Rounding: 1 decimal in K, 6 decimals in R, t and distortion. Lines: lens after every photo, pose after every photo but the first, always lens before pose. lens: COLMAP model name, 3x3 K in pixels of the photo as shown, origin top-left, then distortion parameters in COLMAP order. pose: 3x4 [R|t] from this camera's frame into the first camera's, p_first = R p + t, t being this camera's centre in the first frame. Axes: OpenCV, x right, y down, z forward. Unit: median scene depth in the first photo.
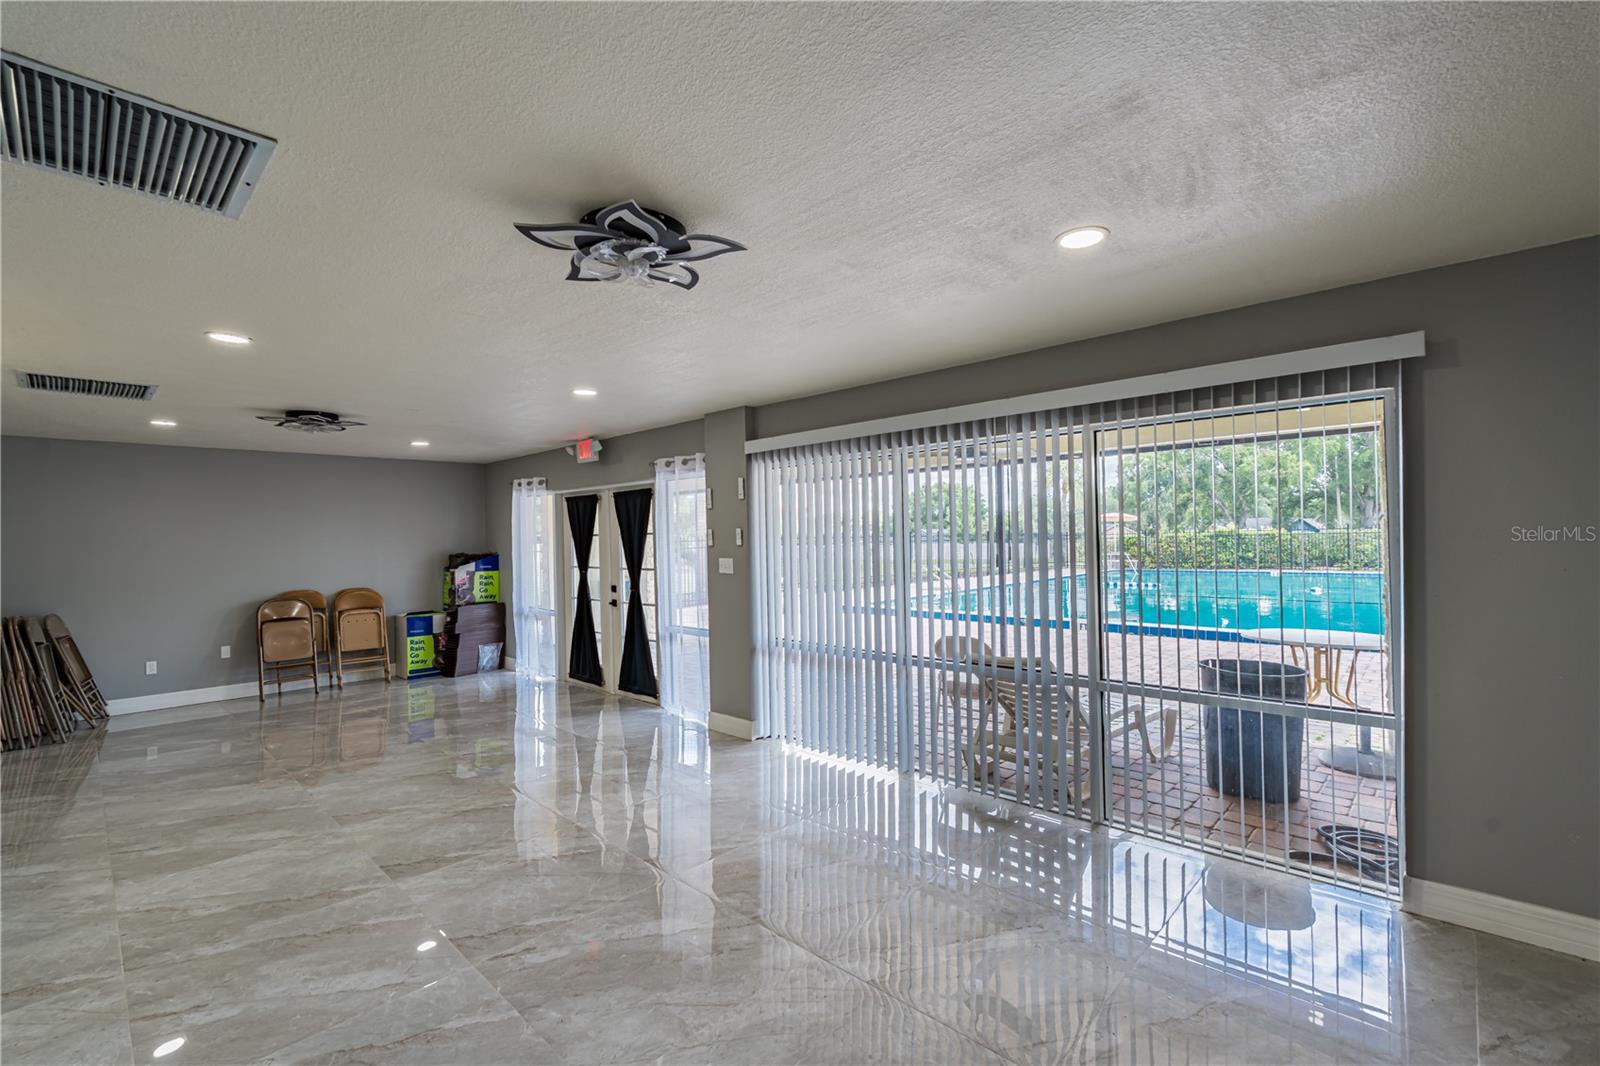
lens RADIAL K [[682.7, 0, 809.5], [0, 682.7, 534.2], [0, 0, 1]] dist [-0.001341, 0.000051]
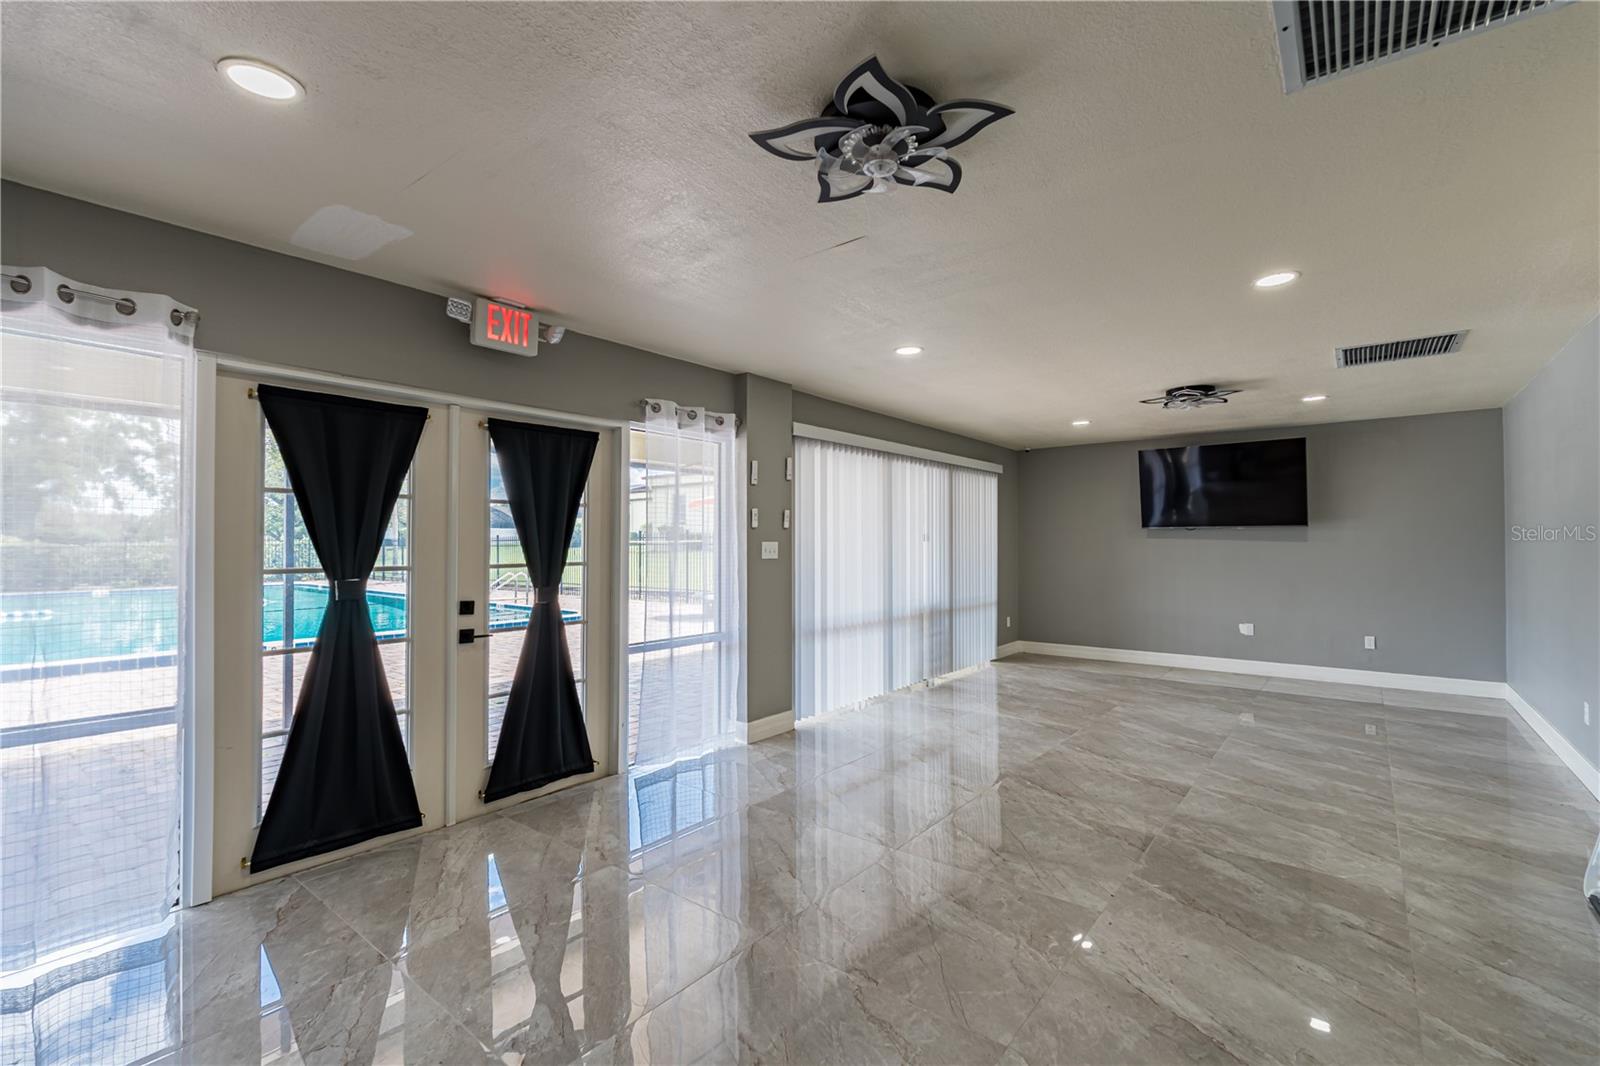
lens RADIAL K [[682.7, 0, 809.5], [0, 682.7, 534.2], [0, 0, 1]] dist [-0.001341, 0.000051]
pose [[-0.062262, 0.030645, 0.997589, -1.088054], [0.000171, 0.999529, -0.030694, 0.056330], [-0.998060, -0.001740, -0.062237, 1.063030]]
